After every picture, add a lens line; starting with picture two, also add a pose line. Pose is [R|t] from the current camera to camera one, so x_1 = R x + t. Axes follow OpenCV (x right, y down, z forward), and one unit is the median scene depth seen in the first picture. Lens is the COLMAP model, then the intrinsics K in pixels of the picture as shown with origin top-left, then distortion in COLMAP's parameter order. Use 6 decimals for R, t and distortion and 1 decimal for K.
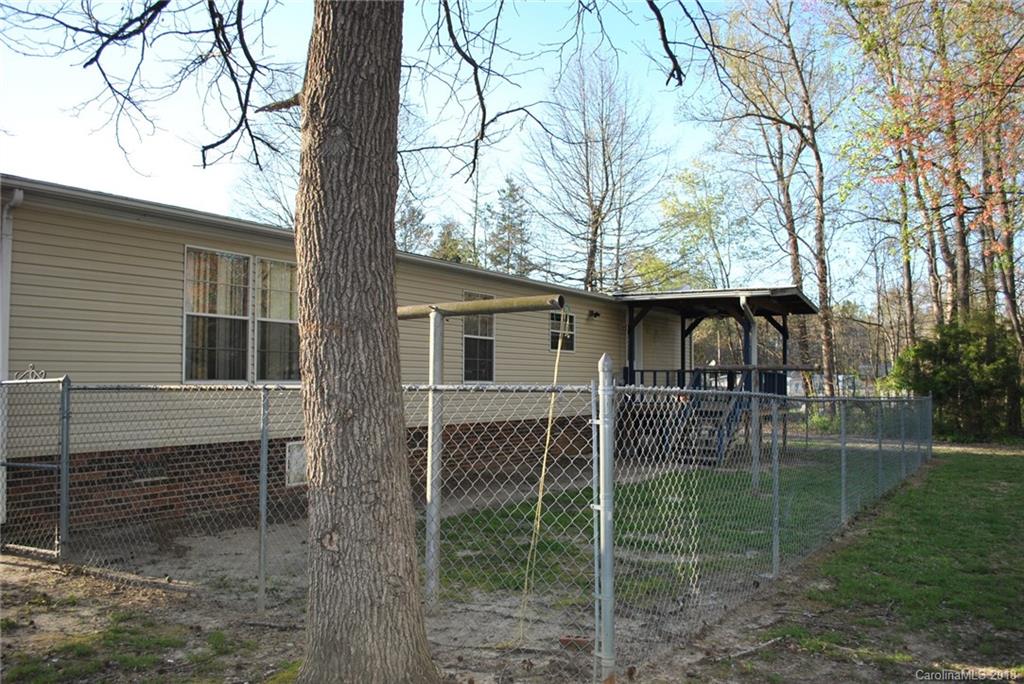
lens RADIAL K [[819.2, 0, 517.3], [0, 819.2, 341.6], [0, 0, 1]] dist [-0.073683, -0.005566]
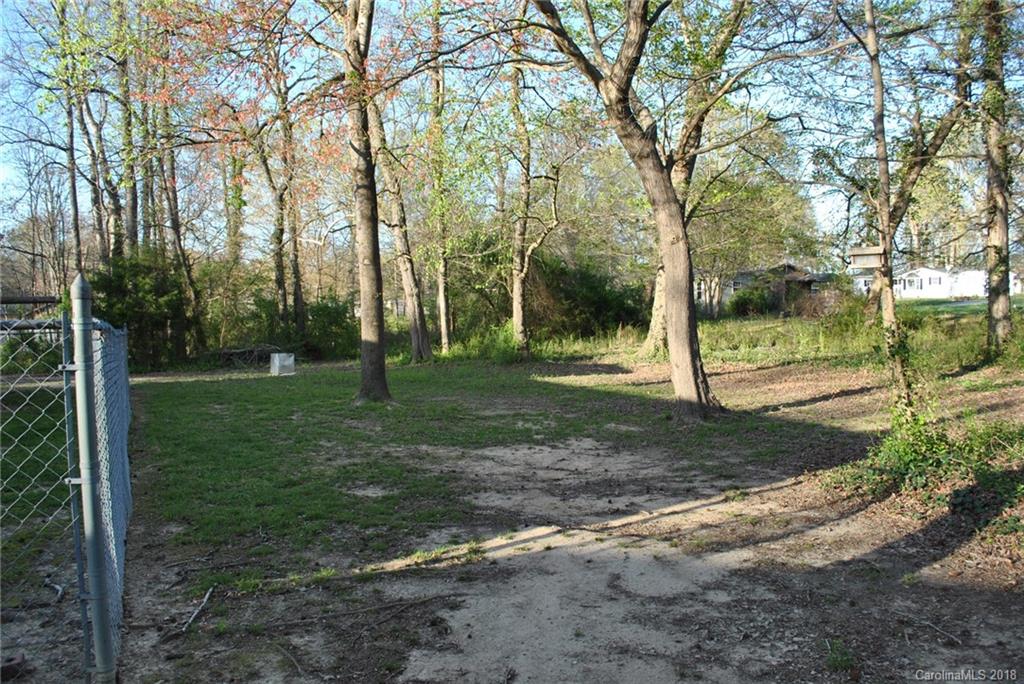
lens RADIAL K [[819.2, 0, 509.7], [0, 819.2, 342.1], [0, 0, 1]] dist [-0.073683, -0.005566]
pose [[0.526818, -0.053504, 0.848293, -0.263868], [-0.016855, 0.997163, 0.073362, 0.013427], [-0.849811, -0.052946, 0.524421, 0.245569]]
